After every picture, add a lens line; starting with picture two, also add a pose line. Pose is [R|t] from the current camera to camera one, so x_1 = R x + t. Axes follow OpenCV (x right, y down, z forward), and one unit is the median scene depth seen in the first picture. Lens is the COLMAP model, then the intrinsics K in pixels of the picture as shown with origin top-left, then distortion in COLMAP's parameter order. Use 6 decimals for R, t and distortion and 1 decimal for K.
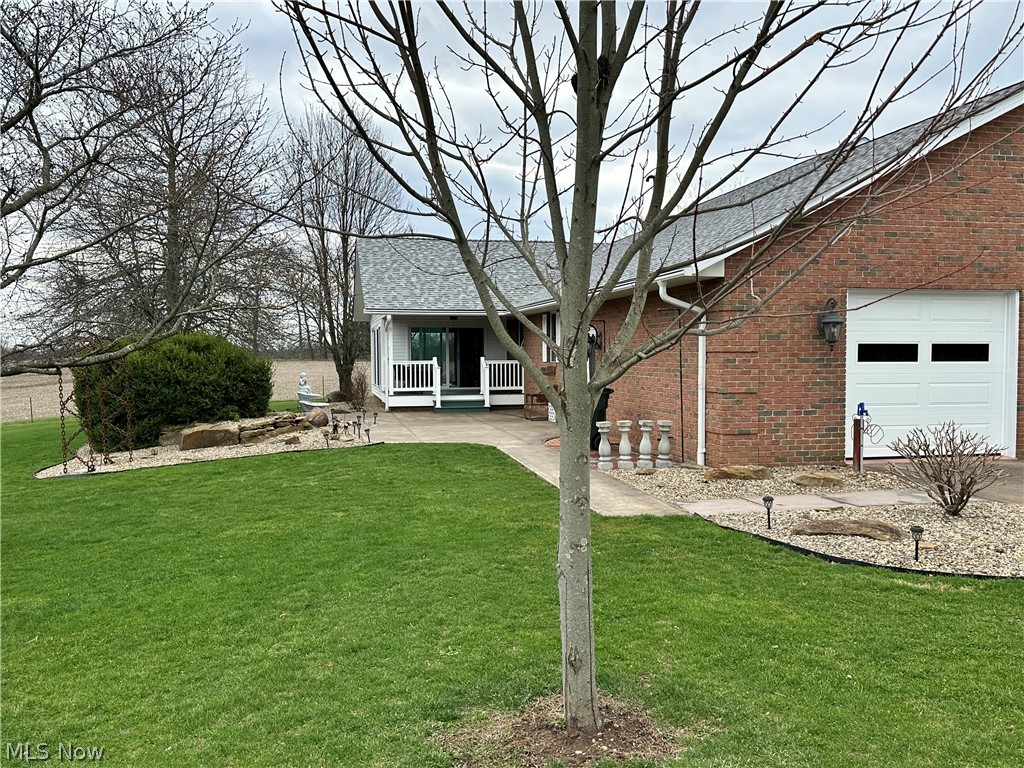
lens RADIAL K [[940.9, 0, 510.0], [0, 940.9, 388.2], [0, 0, 1]] dist [0.011777, -0.000431]
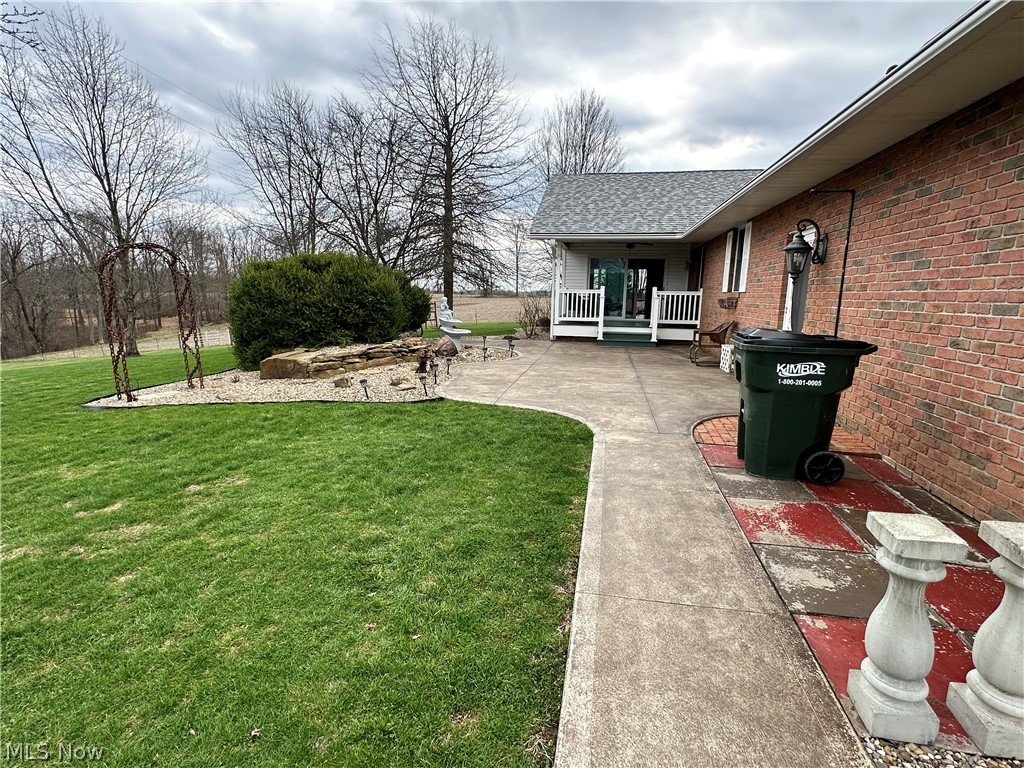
lens RADIAL K [[497.1, 0, 511.0], [0, 497.1, 376.4], [0, 0, 1]] dist [-0.001885, -0.000084]
pose [[0.921938, 0.083407, -0.378251, 0.033150], [-0.036134, 0.990802, 0.130406, -0.004530], [0.385649, -0.106558, 0.916472, 0.498584]]
